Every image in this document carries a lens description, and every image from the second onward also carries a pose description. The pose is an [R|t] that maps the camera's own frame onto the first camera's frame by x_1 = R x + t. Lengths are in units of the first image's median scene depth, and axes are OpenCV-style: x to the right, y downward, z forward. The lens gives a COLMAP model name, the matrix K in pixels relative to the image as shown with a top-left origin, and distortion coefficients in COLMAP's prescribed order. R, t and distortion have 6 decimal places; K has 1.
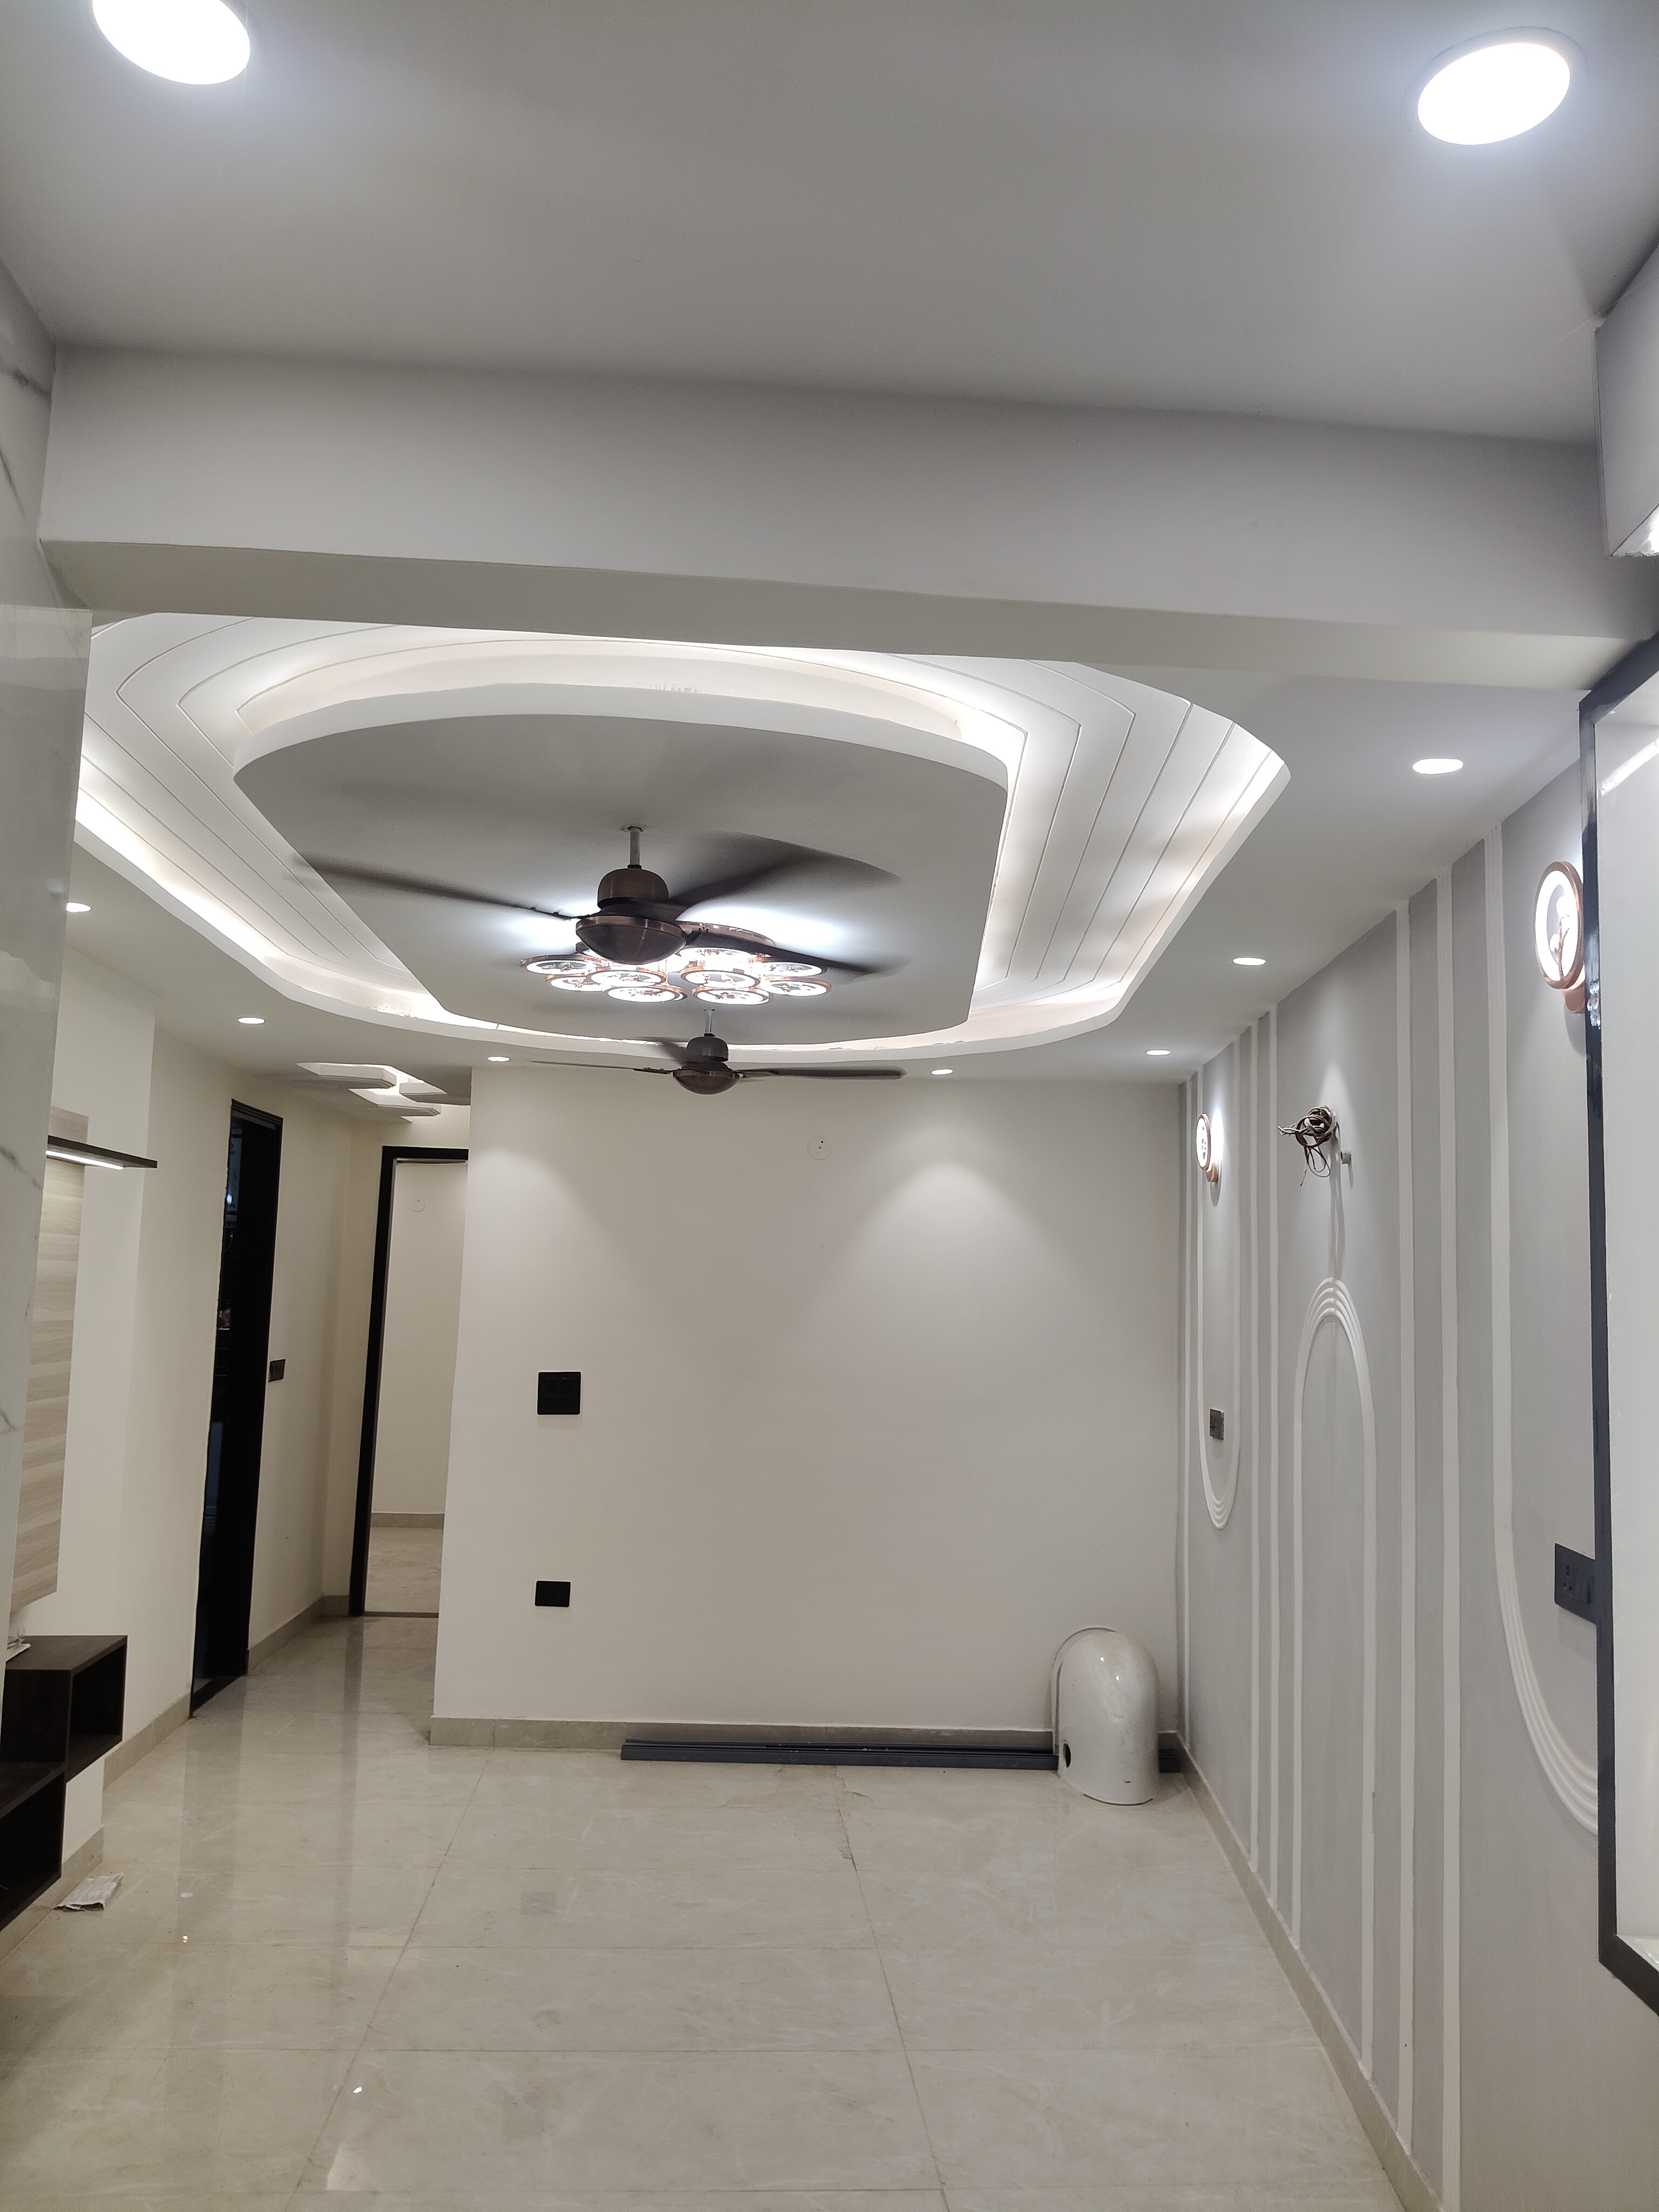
lens RADIAL K [[1695.5, 0, 851.4], [0, 1695.5, 1069.2], [0, 0, 1]] dist [0.002472, -0.054708]
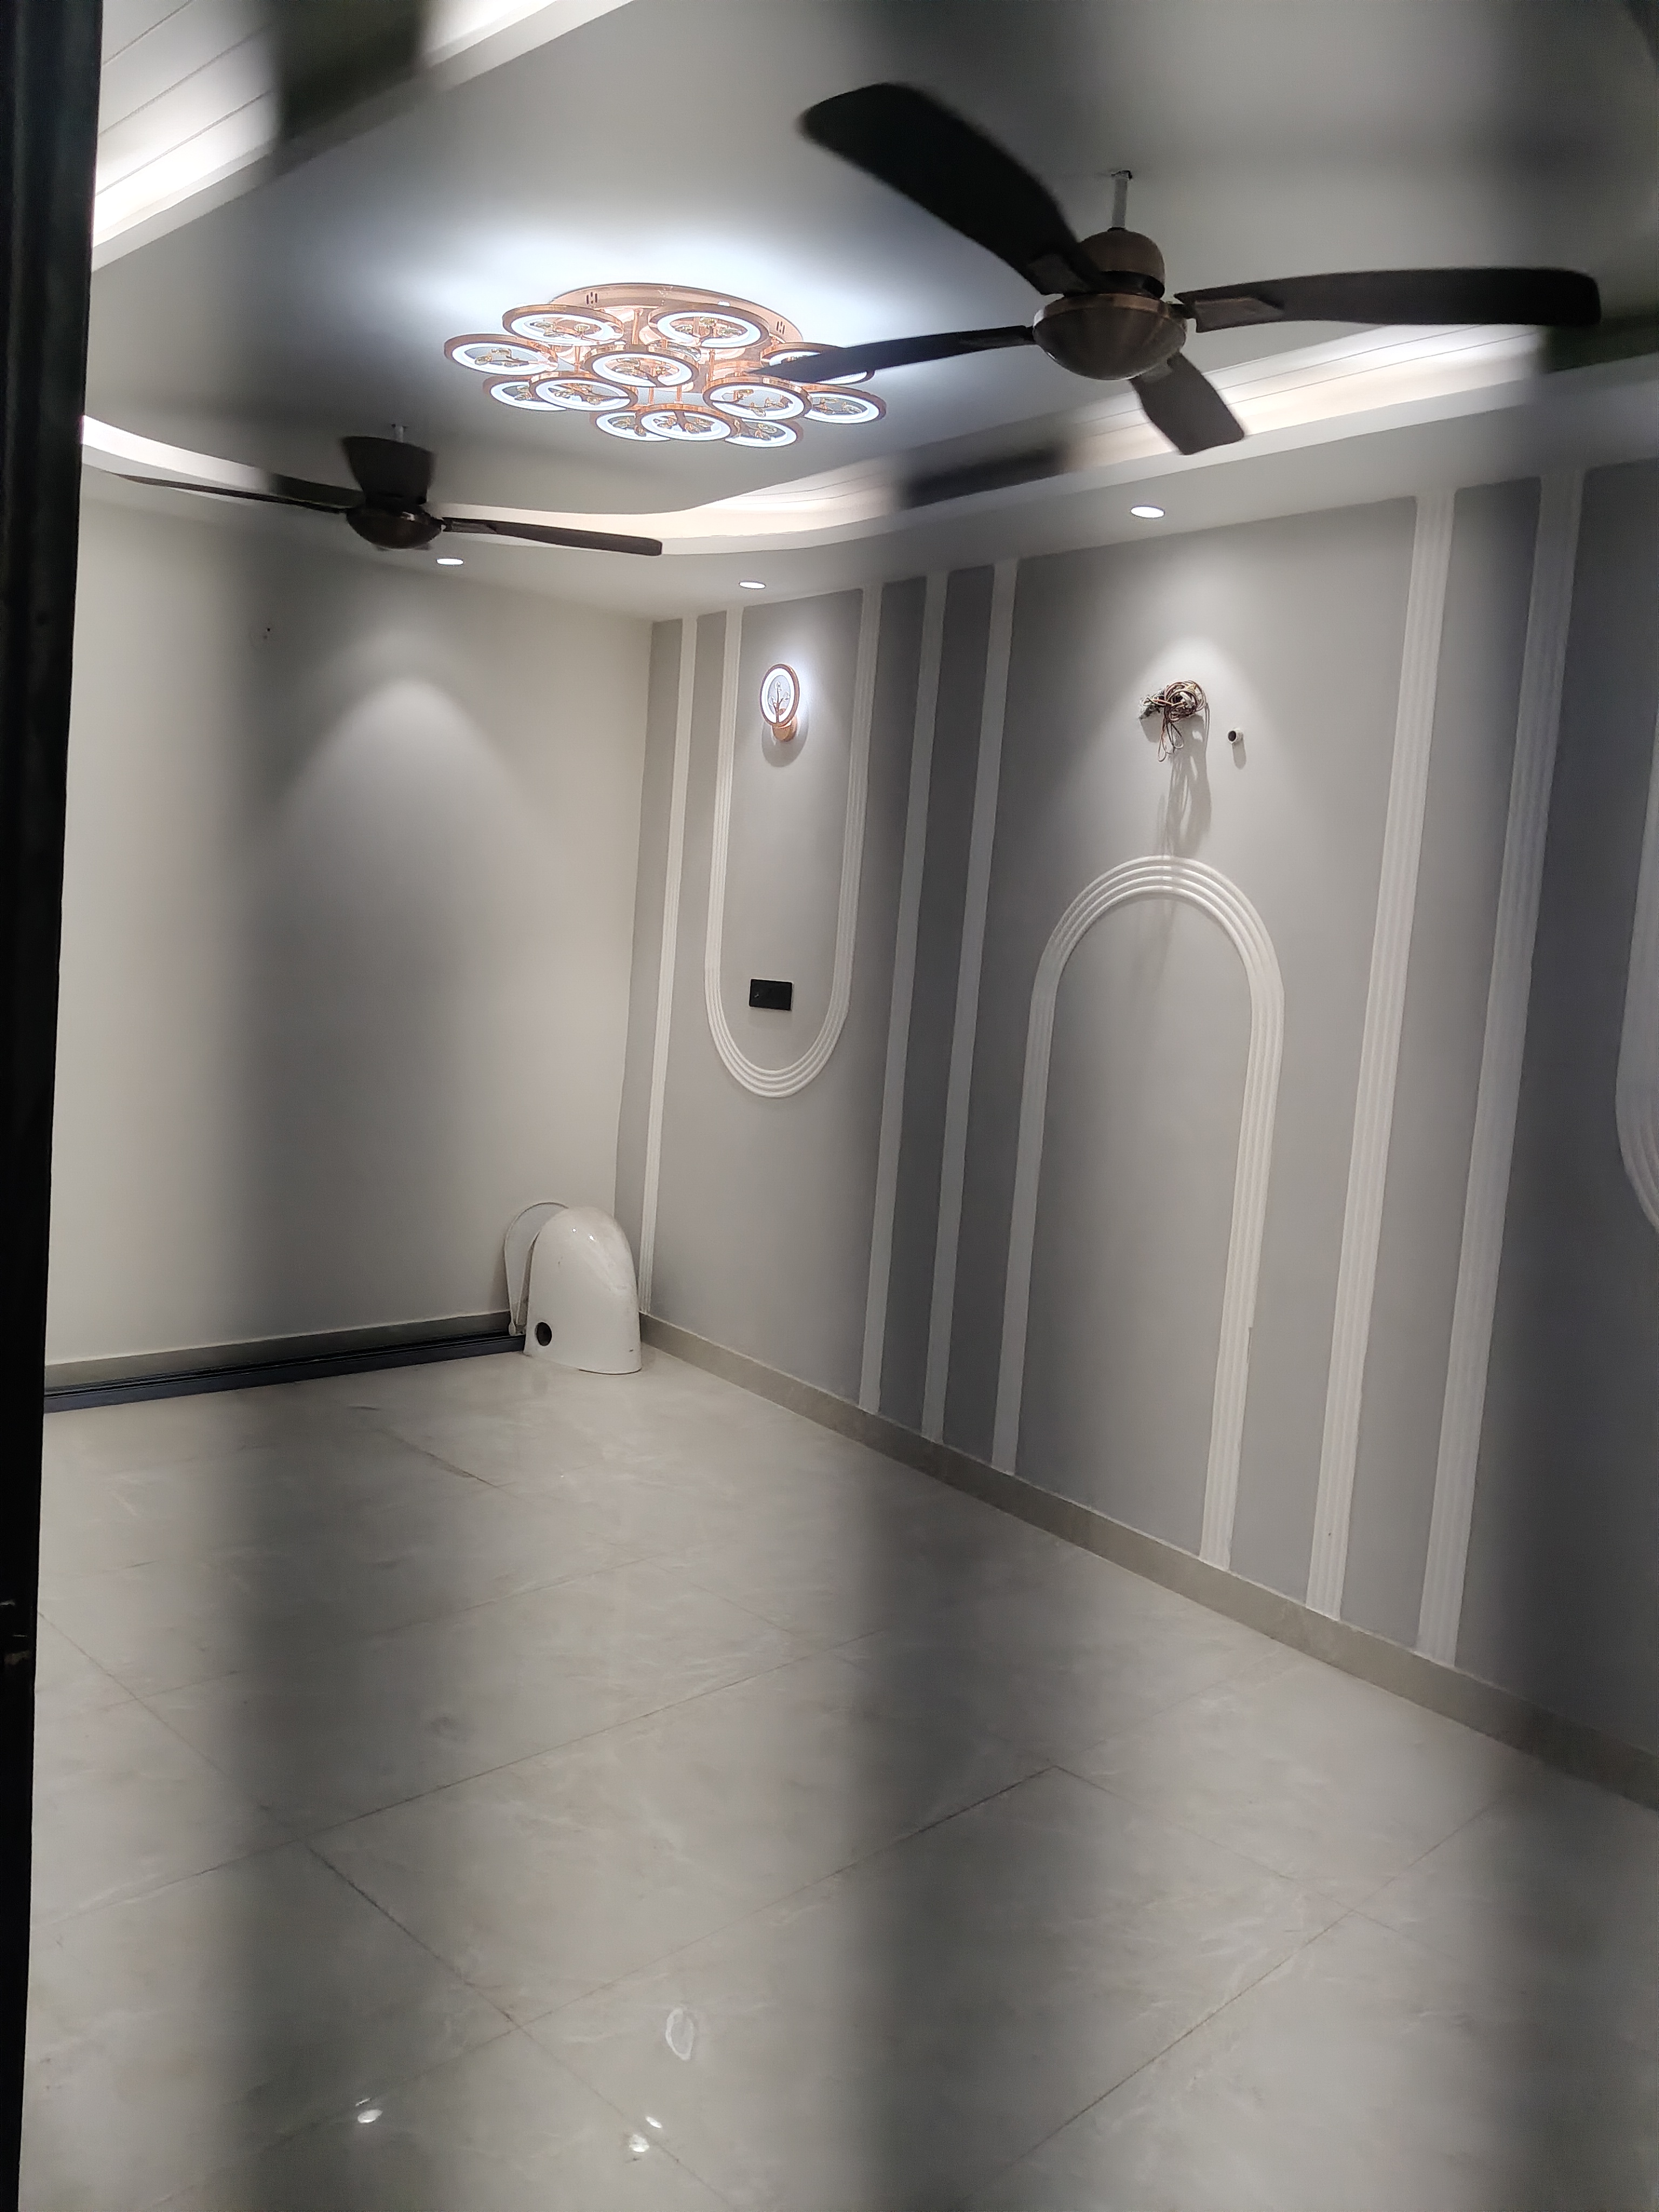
lens RADIAL K [[1695.5, 0, 853.3], [0, 1695.5, 1105.9], [0, 0, 1]] dist [0.002472, -0.054708]
pose [[0.751479, -0.038409, 0.658638, -0.495775], [-0.147350, 0.963316, 0.224298, 0.064699], [-0.643092, -0.265605, 0.718252, 0.342530]]
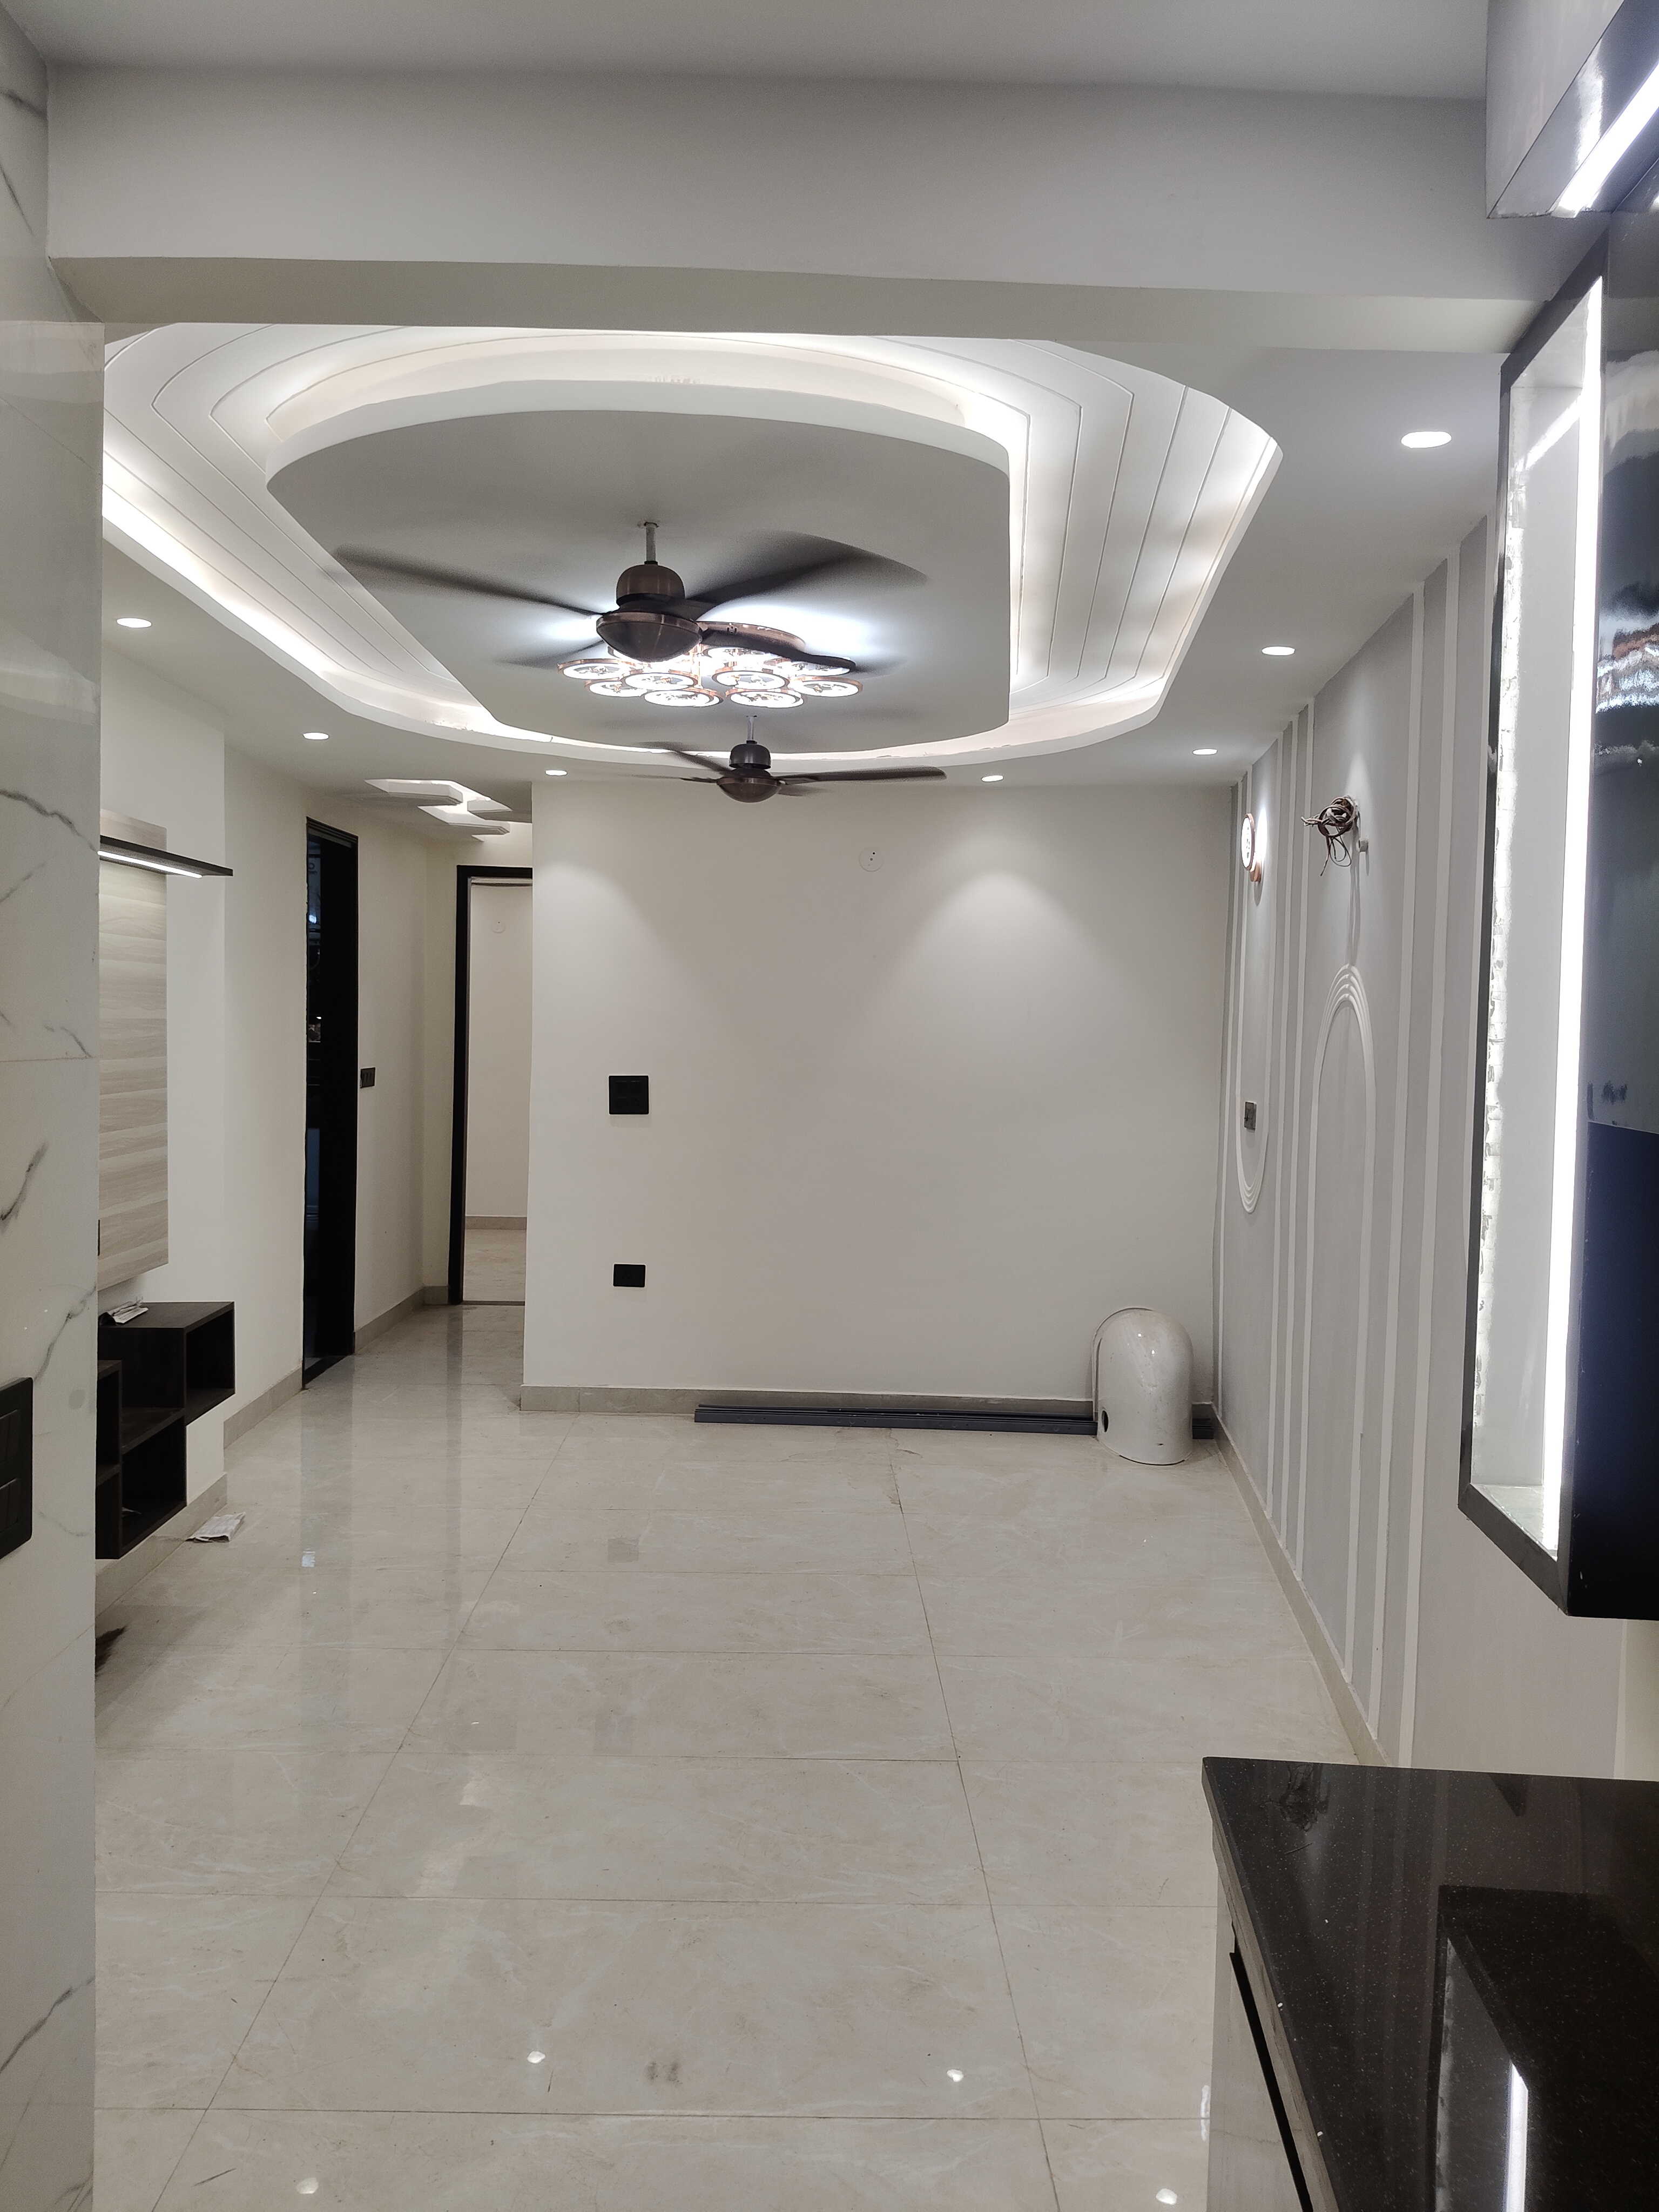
lens RADIAL K [[1695.5, 0, 828.6], [0, 1695.5, 1071.0], [0, 0, 1]] dist [0.002472, -0.054708]
pose [[0.998035, -0.005333, -0.062428, 0.029171], [0.015469, 0.986500, 0.163029, 0.012711], [0.060716, -0.163674, 0.984644, -0.041677]]
